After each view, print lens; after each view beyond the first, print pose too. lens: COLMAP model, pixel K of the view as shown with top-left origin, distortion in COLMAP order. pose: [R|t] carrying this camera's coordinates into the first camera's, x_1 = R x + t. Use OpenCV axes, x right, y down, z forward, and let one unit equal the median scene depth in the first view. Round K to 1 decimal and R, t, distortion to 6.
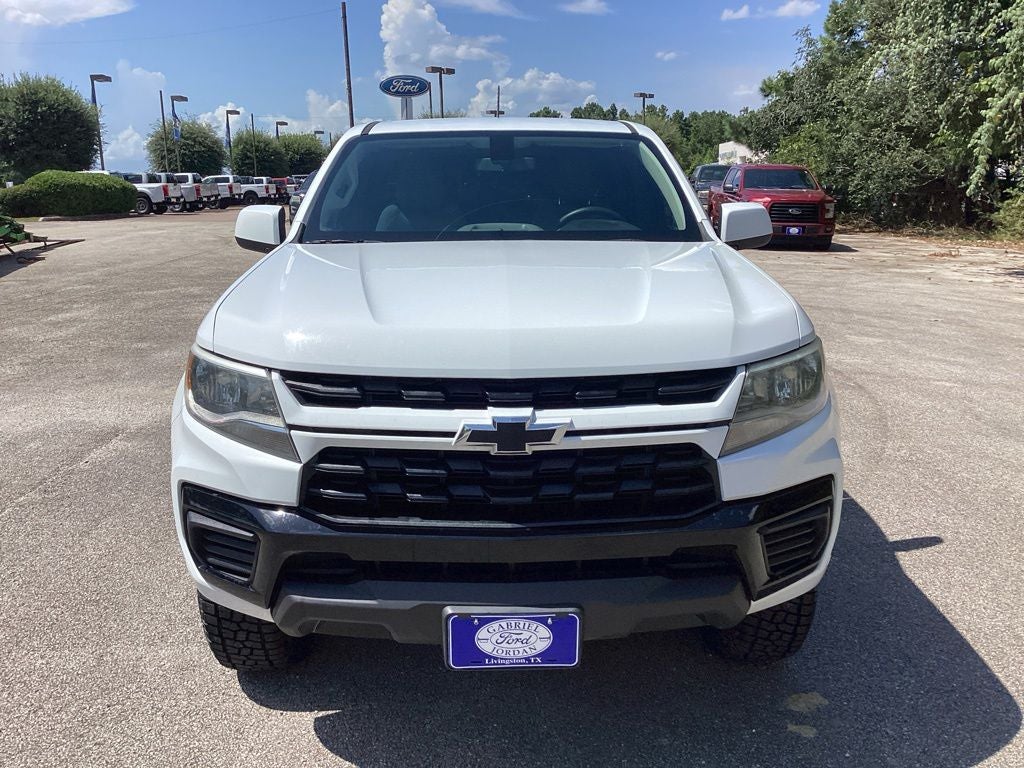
lens RADIAL K [[935.1, 0, 512.4], [0, 935.1, 354.0], [0, 0, 1]] dist [0.086972, -0.127936]
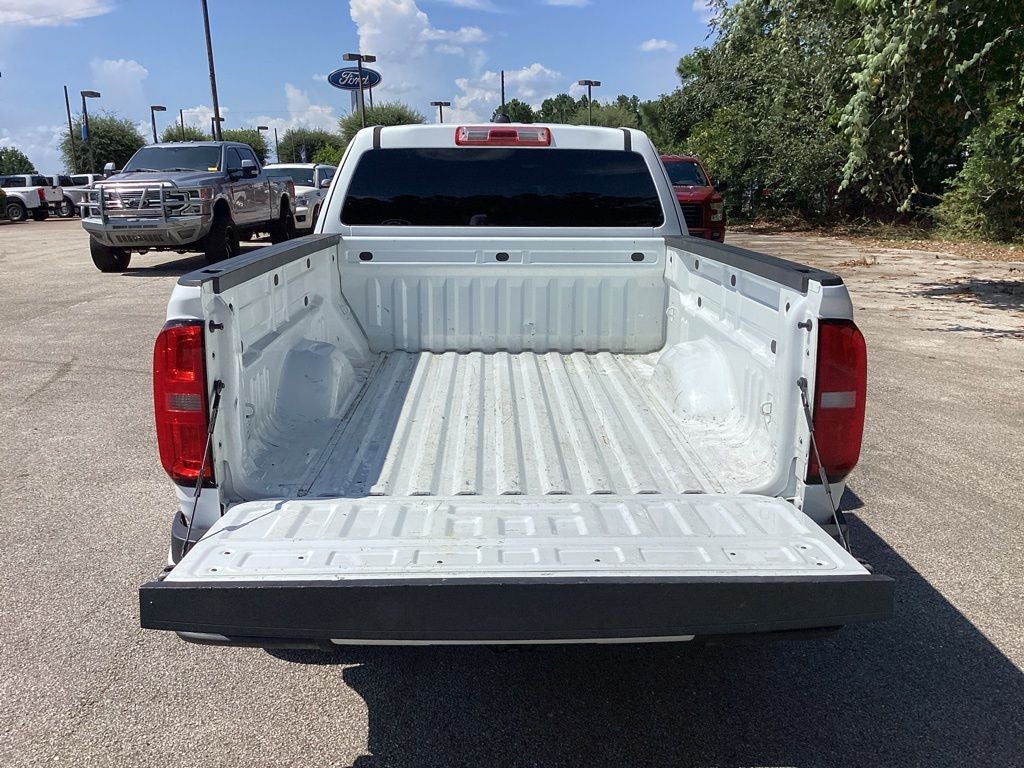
lens RADIAL K [[935.1, 0, 512.4], [0, 935.1, 354.0], [0, 0, 1]] dist [0.086972, -0.127936]
pose [[0.999703, -0.020413, 0.013307, 0.106055], [0.020328, 0.999772, 0.006485, -0.027646], [-0.013436, -0.006212, 0.999890, 0.140548]]
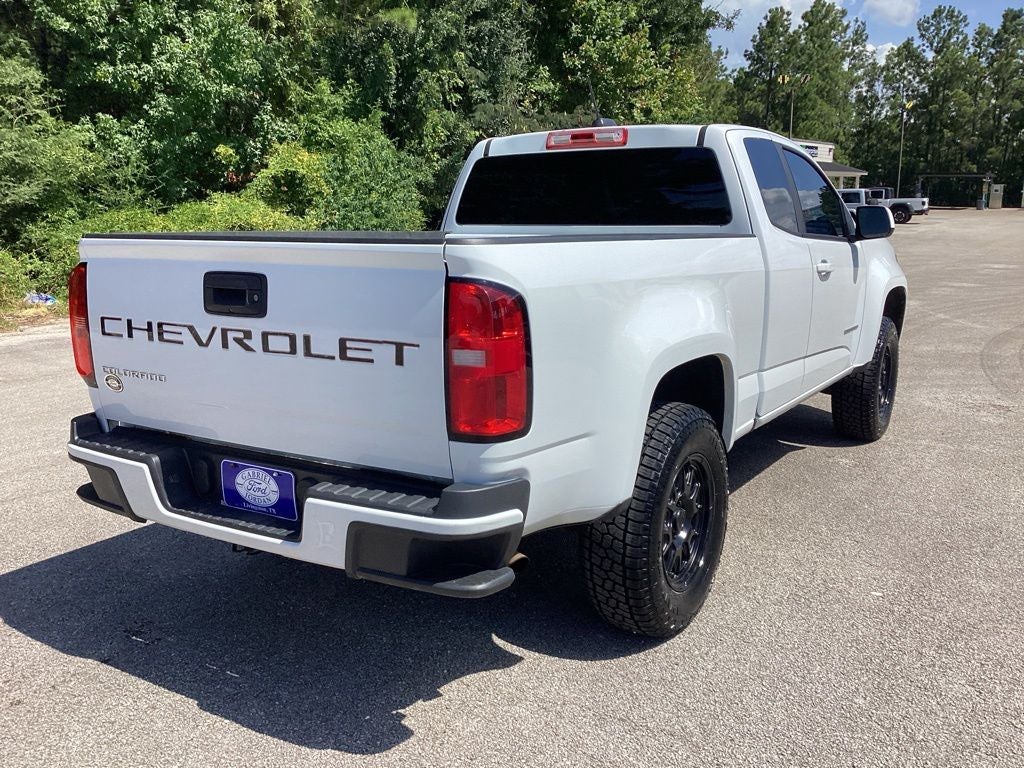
lens RADIAL K [[934.0, 0, 510.3], [0, 934.0, 353.8], [0, 0, 1]] dist [0.131237, -0.121991]
pose [[0.835930, 0.055743, -0.545998, 0.181828], [-0.080517, 0.996521, -0.021534, -0.021546], [0.542897, 0.061963, 0.837510, 0.154189]]
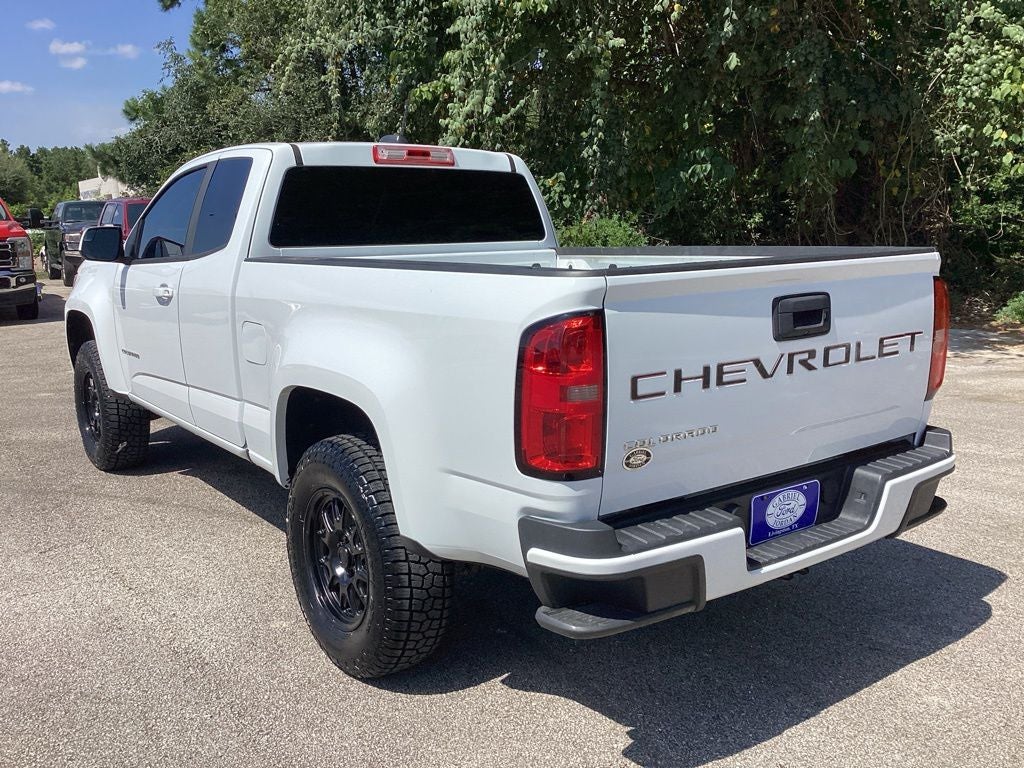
lens RADIAL K [[935.8, 0, 496.6], [0, 935.8, 364.5], [0, 0, 1]] dist [0.085024, -0.135575]
pose [[0.812972, -0.125116, 0.568703, 0.029167], [0.141351, 0.989835, 0.015702, -0.028266], [-0.564886, 0.067621, 0.822393, 0.158695]]
